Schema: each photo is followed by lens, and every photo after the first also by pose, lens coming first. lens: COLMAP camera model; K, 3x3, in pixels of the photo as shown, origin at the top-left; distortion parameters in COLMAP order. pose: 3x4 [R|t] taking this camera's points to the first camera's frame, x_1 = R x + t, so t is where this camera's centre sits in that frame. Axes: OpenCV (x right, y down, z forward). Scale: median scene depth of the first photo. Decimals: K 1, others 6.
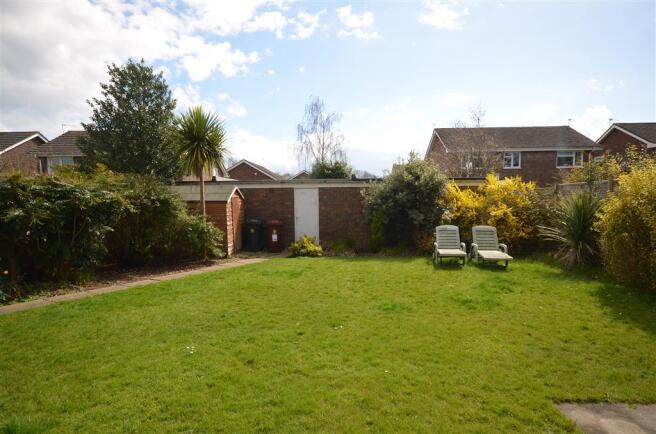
lens RADIAL K [[350.5, 0, 329.5], [0, 350.5, 226.2], [0, 0, 1]] dist [0.005642, -0.000694]
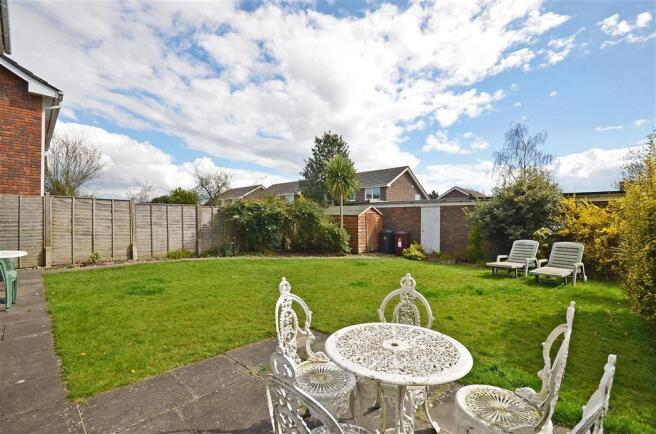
lens RADIAL K [[287.0, 0, 329.3], [0, 287.0, 226.0], [0, 0, 1]] dist [-0.001327, -0.008562]
pose [[0.730522, 0.029540, -0.682250, 0.164494], [-0.071400, 0.996892, -0.033288, 0.008021], [0.679146, 0.073031, 0.730361, 0.015726]]
